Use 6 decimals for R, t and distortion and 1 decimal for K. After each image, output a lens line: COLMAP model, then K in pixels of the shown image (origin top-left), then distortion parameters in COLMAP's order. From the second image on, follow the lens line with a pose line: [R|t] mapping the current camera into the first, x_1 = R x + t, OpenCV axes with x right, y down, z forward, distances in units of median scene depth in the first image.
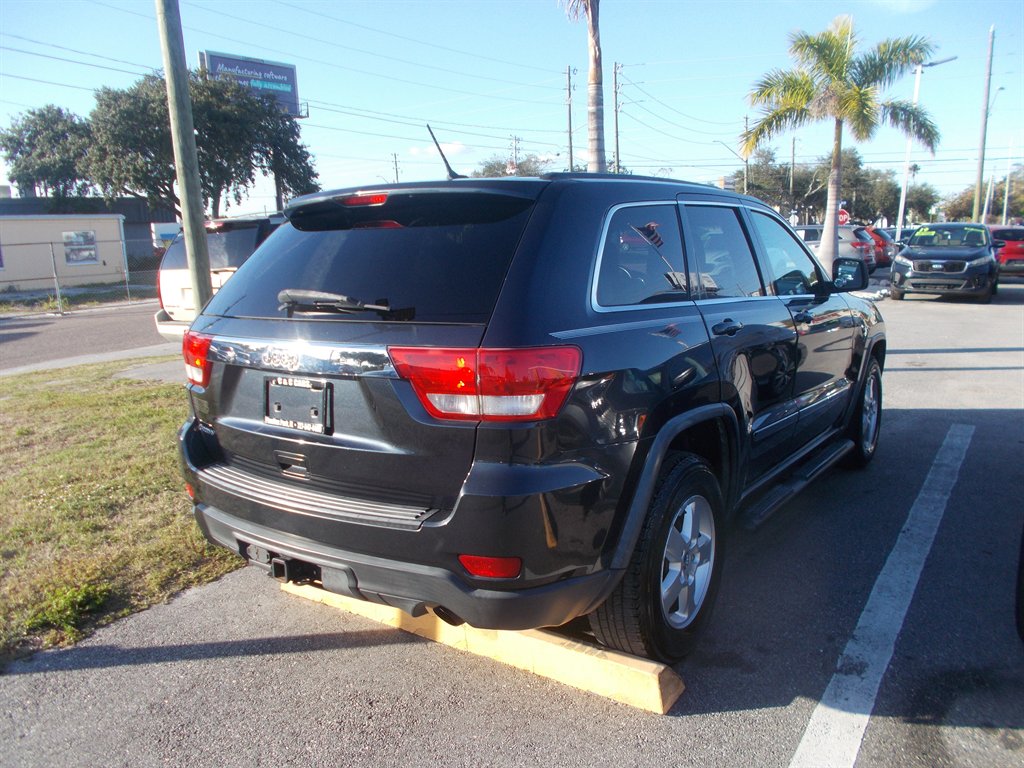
lens RADIAL K [[765.8, 0, 512.0], [0, 765.8, 384.0], [0, 0, 1]] dist [0.059921, -0.076213]
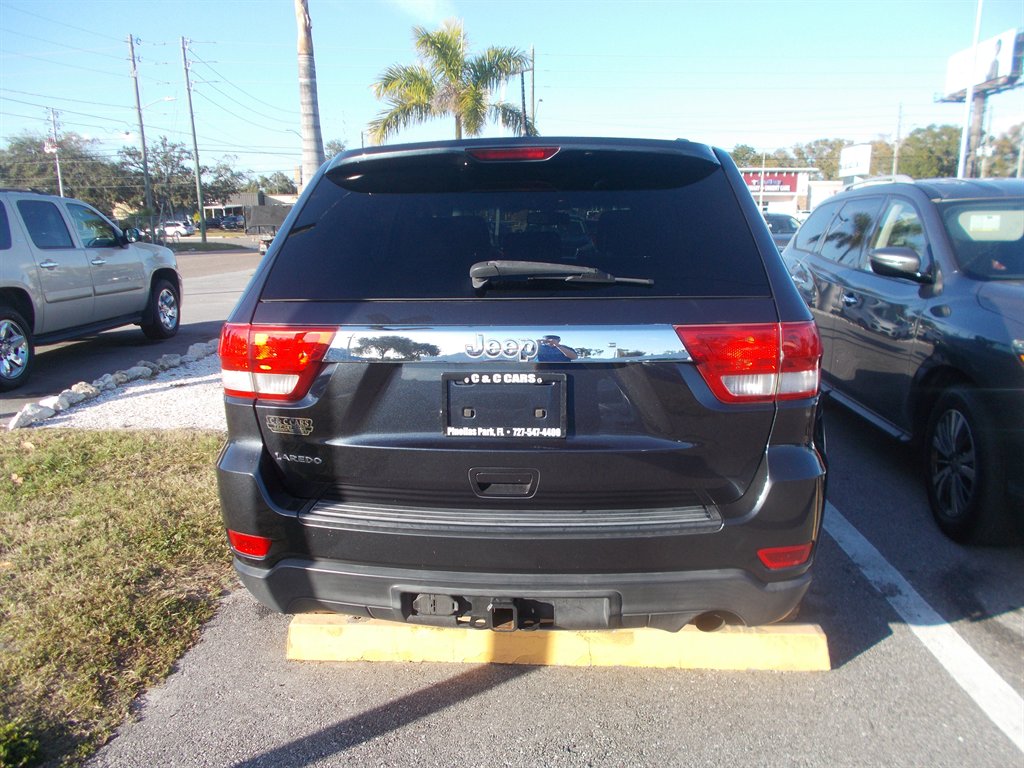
lens RADIAL K [[778.7, 0, 507.1], [0, 778.7, 387.9], [0, 0, 1]] dist [0.028557, -0.026015]
pose [[0.876176, -0.093892, 0.472758, -0.548071], [0.087843, 0.995522, 0.034914, -0.016913], [-0.473920, 0.010938, 0.880500, 0.242415]]
